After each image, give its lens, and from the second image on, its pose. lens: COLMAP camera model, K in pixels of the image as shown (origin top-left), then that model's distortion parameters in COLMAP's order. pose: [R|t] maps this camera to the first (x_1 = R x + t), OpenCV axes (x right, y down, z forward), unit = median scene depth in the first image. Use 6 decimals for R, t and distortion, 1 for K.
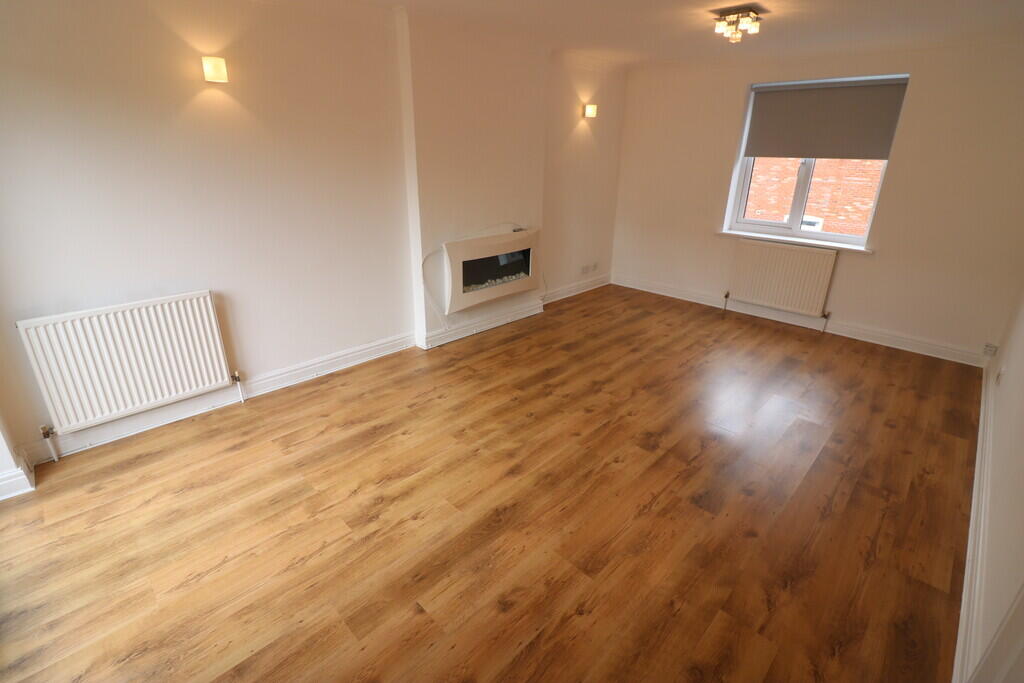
lens RADIAL K [[471.3, 0, 504.1], [0, 471.3, 325.1], [0, 0, 1]] dist [-0.017504, -0.004043]
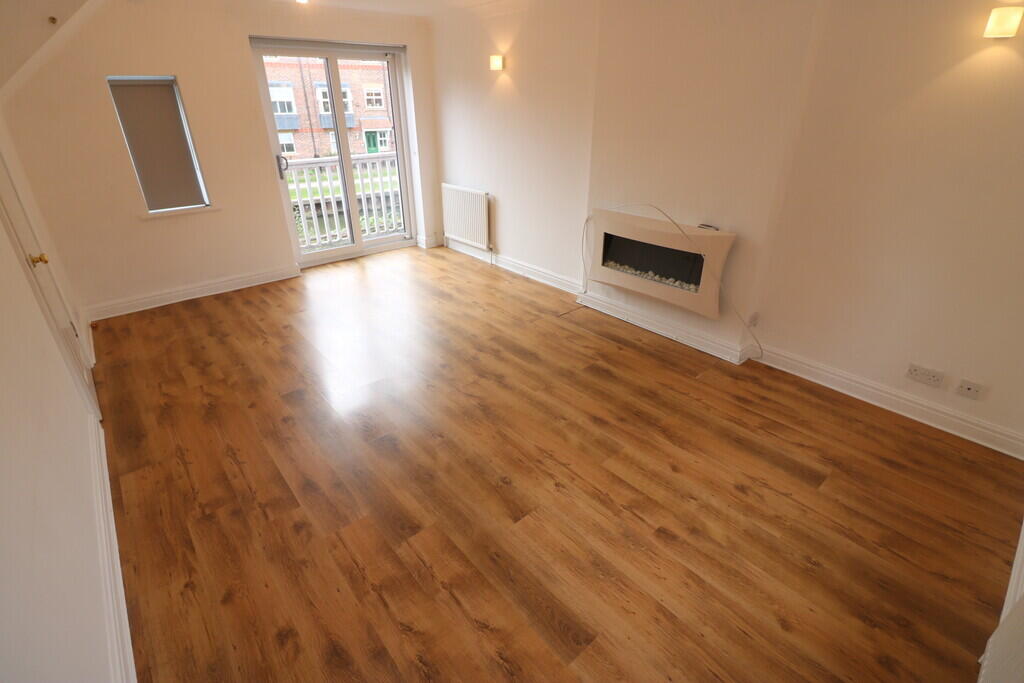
lens RADIAL K [[470.1, 0, 513.2], [0, 470.1, 335.3], [0, 0, 1]] dist [-0.008283, -0.005743]
pose [[-0.064785, 0.435902, -0.897659, 1.043357], [-0.343531, 0.834823, 0.430182, -0.368393], [0.936904, 0.336243, 0.095662, 0.976857]]
